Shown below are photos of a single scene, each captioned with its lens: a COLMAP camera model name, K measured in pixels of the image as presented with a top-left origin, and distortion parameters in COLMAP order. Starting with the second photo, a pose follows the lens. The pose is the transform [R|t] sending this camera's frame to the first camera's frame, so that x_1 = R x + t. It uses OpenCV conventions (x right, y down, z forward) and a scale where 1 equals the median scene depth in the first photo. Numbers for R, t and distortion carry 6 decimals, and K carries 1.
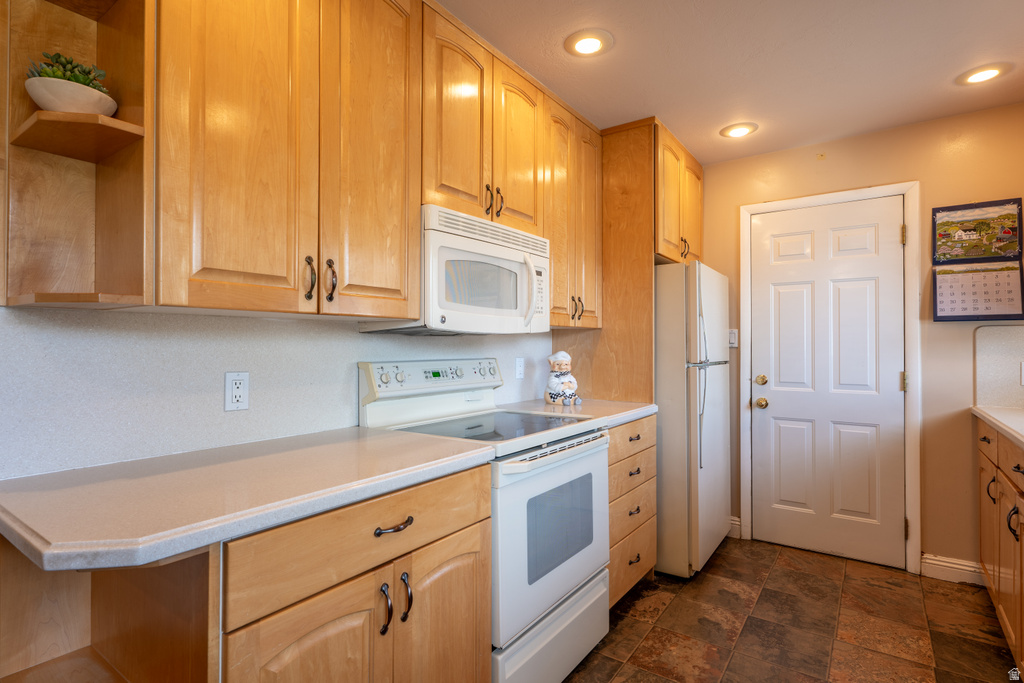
lens RADIAL K [[511.3, 0, 512.0], [0, 511.3, 341.5], [0, 0, 1]] dist [0.001199, -0.000990]
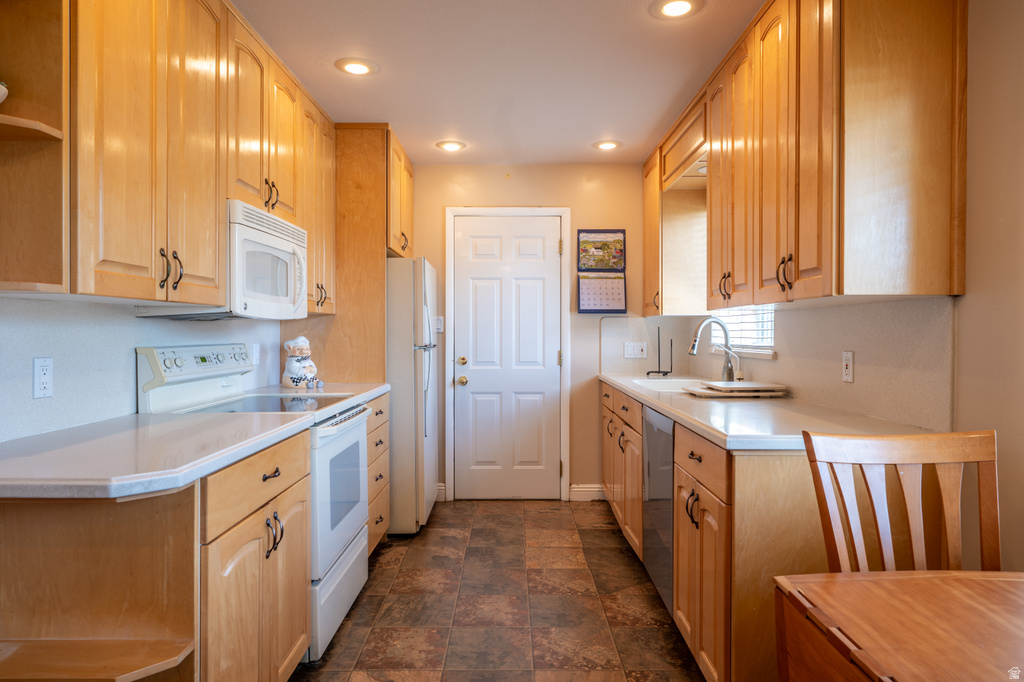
lens RADIAL K [[636.0, 0, 509.1], [0, 636.0, 337.1], [0, 0, 1]] dist [0.000512, -0.000230]
pose [[0.819020, -0.004870, 0.573745, -0.307047], [-0.004955, 0.999867, 0.015561, -0.001274], [-0.573744, -0.015588, 0.818886, -0.290491]]
